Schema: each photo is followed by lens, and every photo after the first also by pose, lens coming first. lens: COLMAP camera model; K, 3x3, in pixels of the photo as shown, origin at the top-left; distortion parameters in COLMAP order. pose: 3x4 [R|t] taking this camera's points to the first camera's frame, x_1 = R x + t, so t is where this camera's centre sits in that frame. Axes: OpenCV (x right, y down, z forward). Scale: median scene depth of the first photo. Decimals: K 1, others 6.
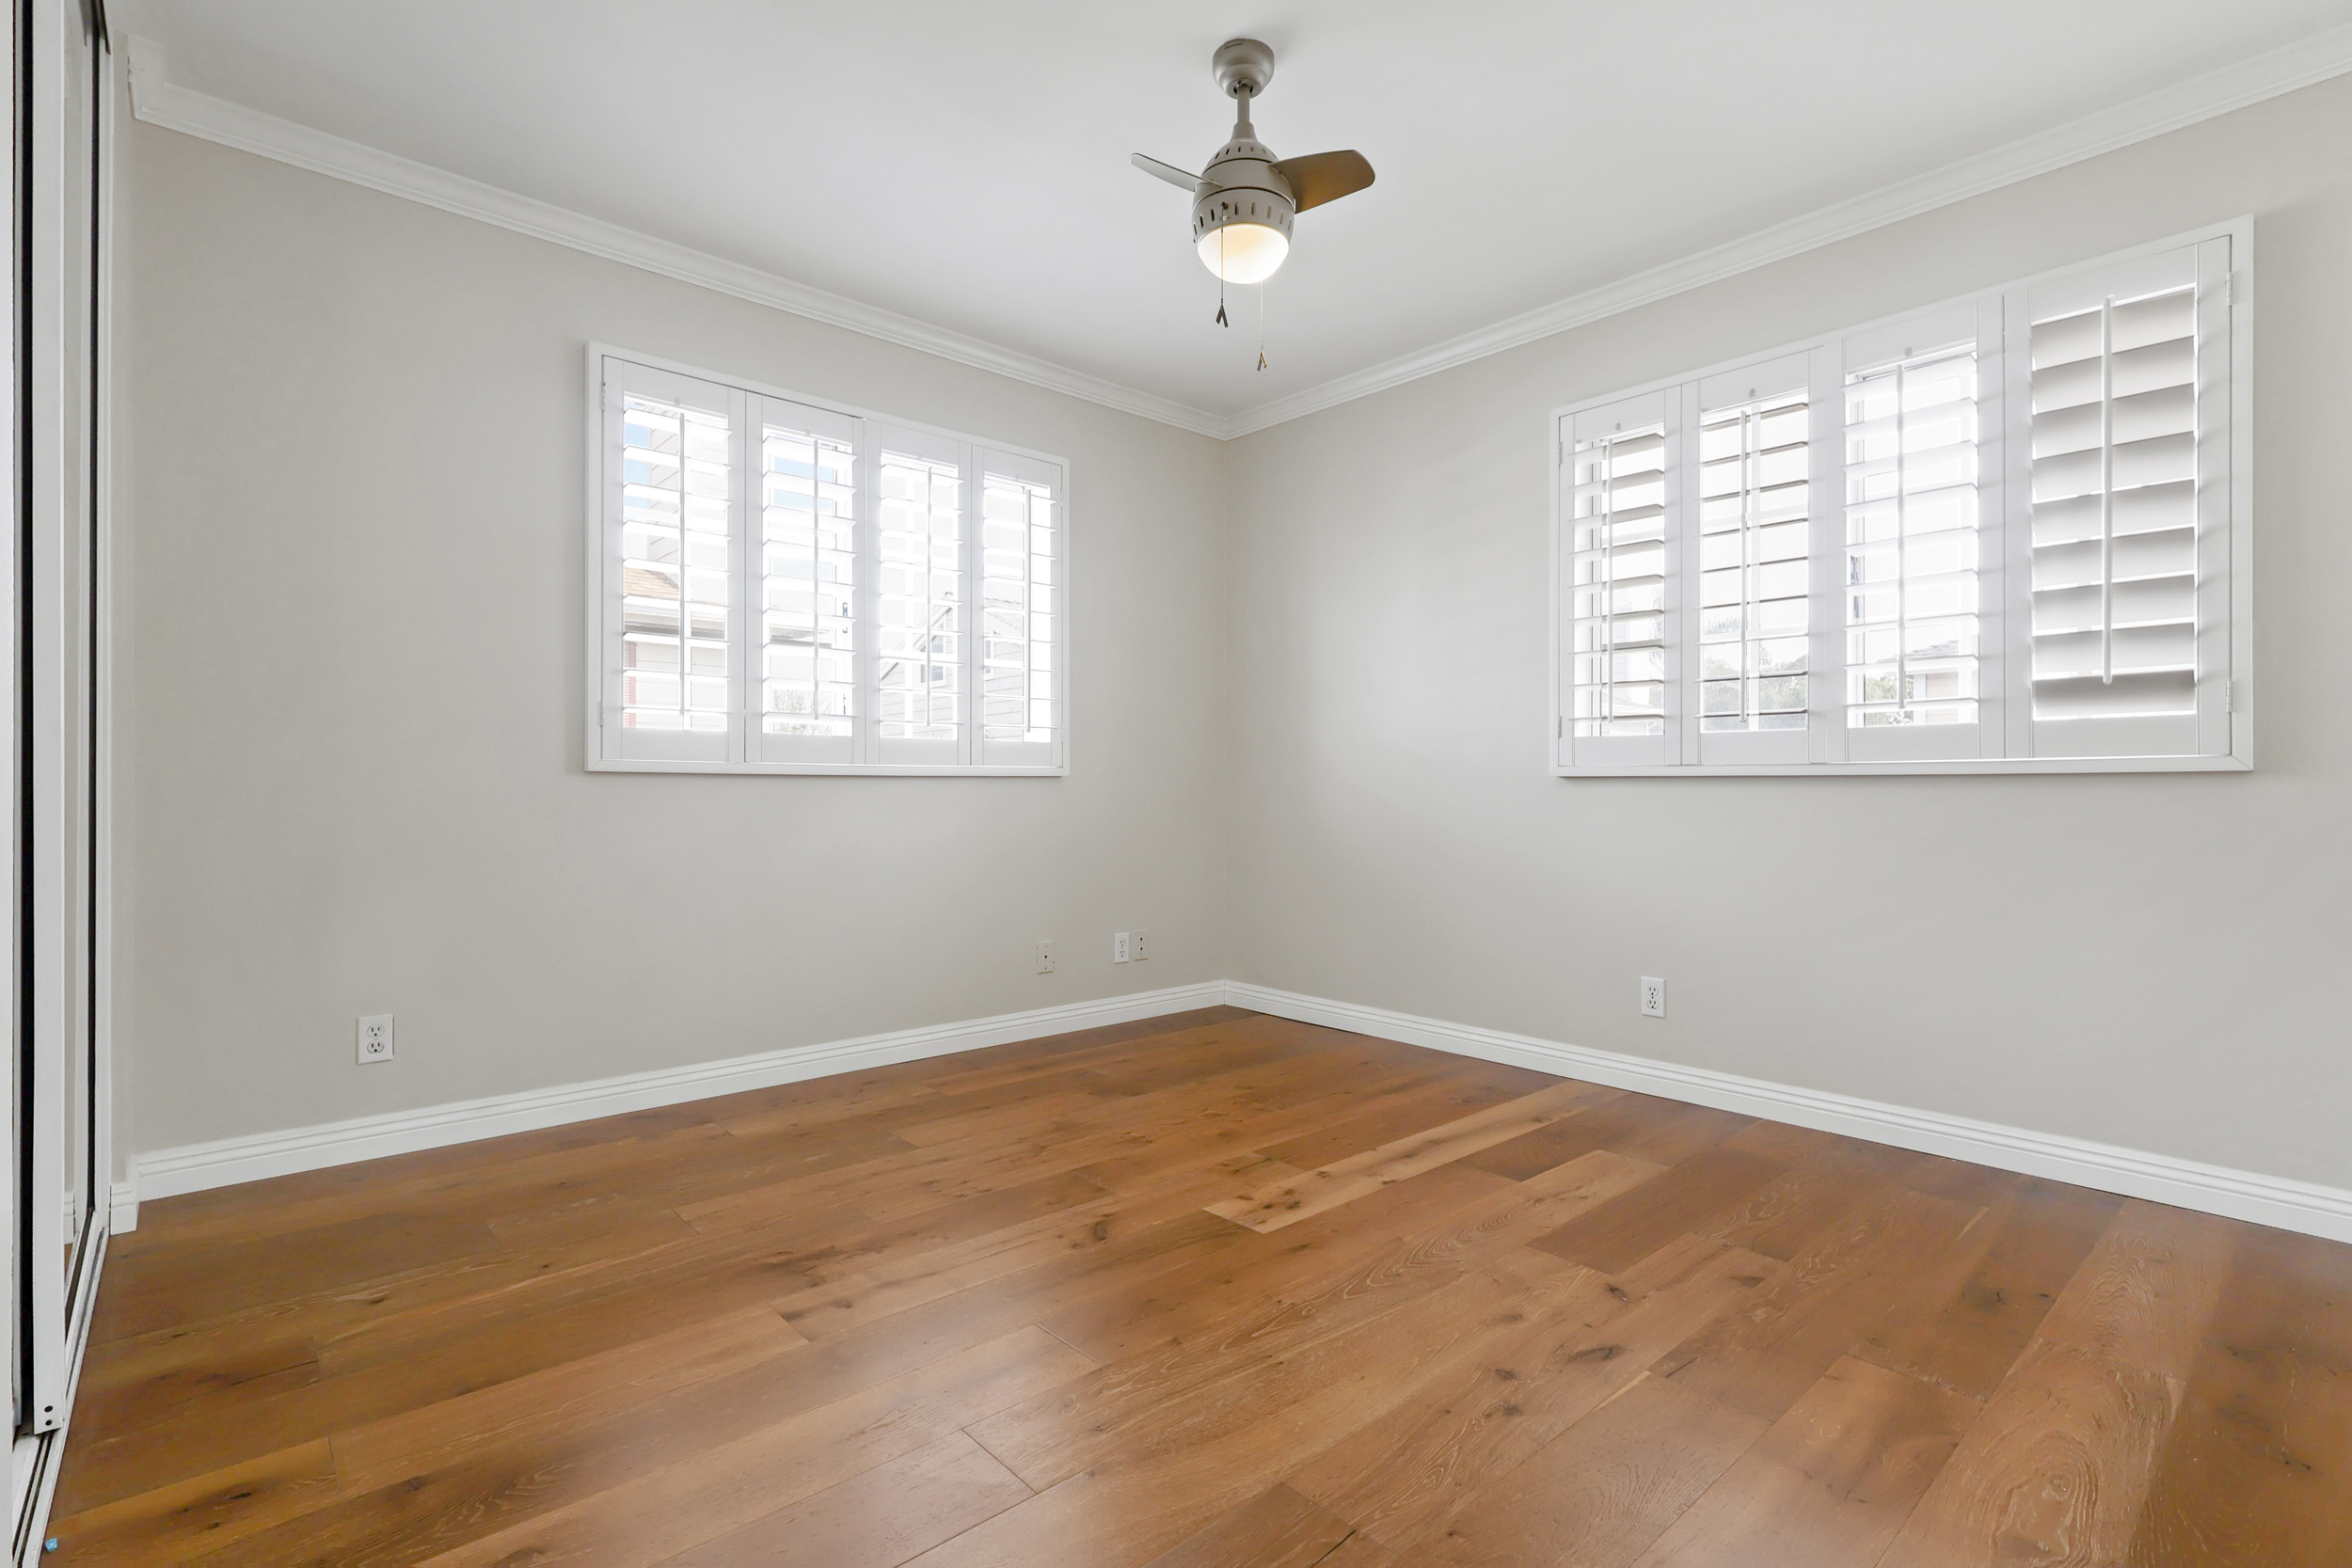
lens RADIAL K [[1096.4, 0, 1176.0], [0, 1096.4, 784.0], [0, 0, 1]] dist [0.000509, 0.000519]
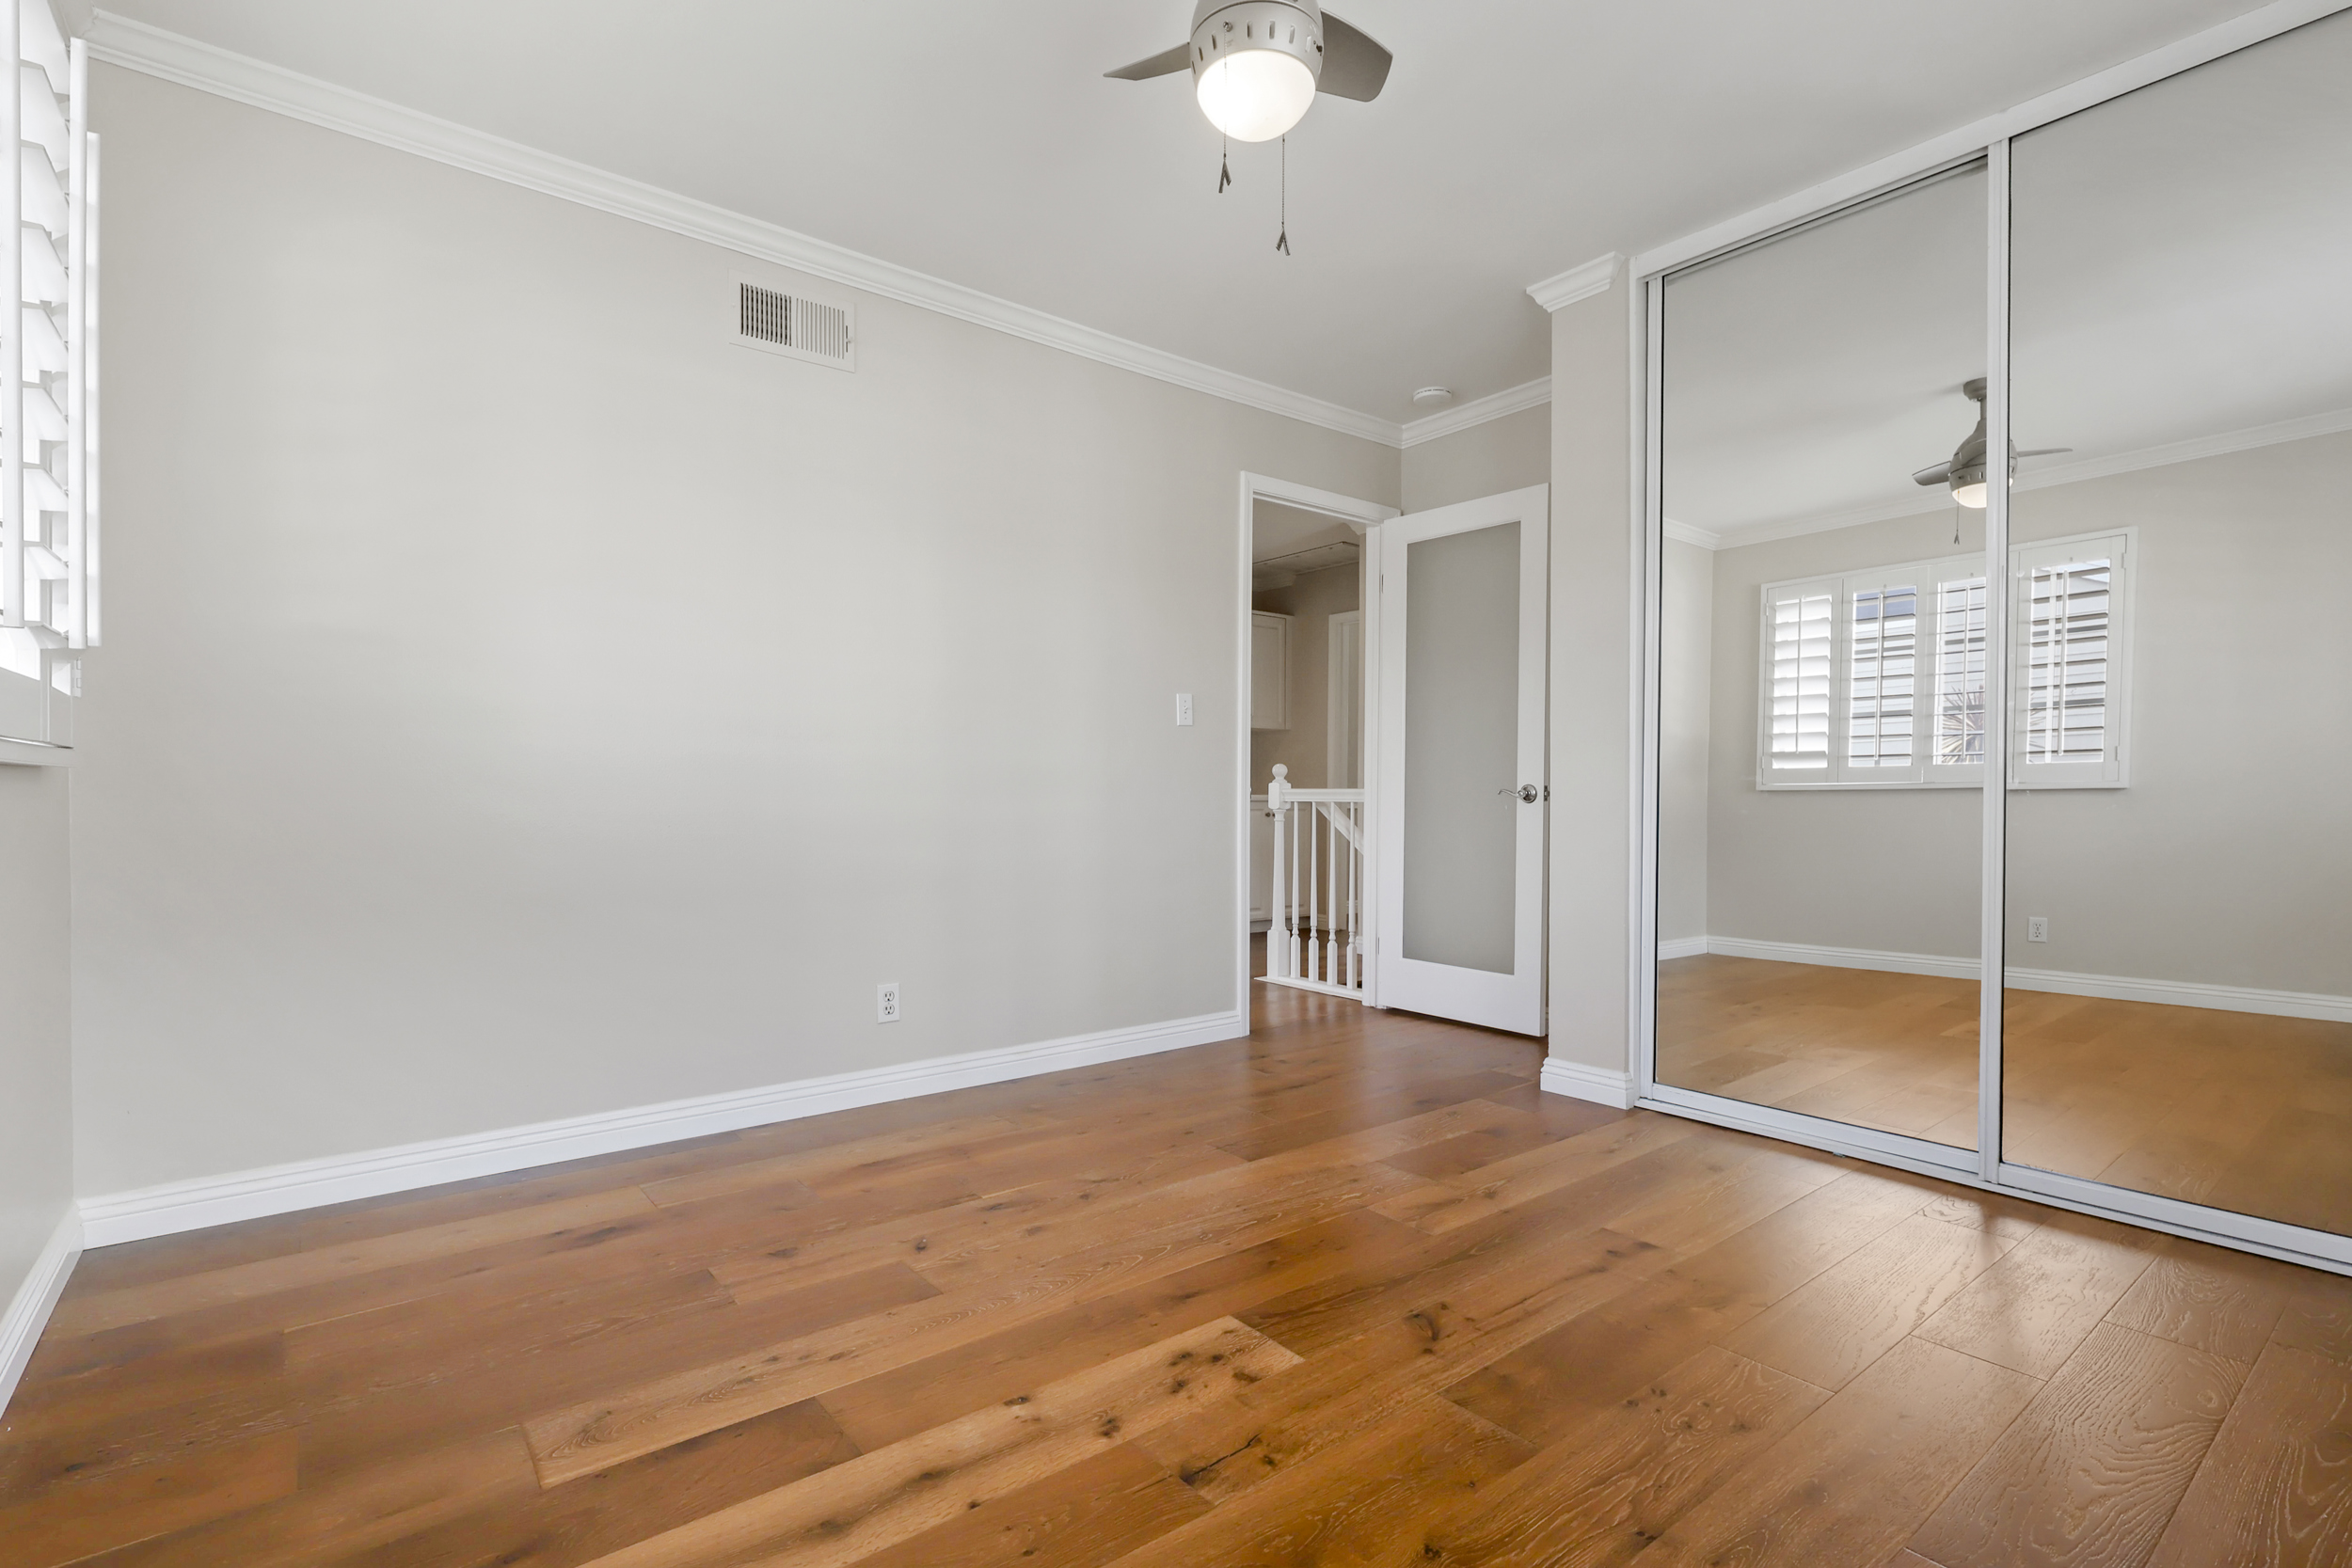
lens RADIAL K [[1096.4, 0, 1176.0], [0, 1096.4, 784.0], [0, 0, 1]] dist [0.000509, 0.000519]
pose [[-0.998266, -0.012350, 0.057560, 0.074594], [-0.013605, 0.999677, -0.021458, 0.014125], [-0.057277, -0.022204, -0.998111, 1.798626]]
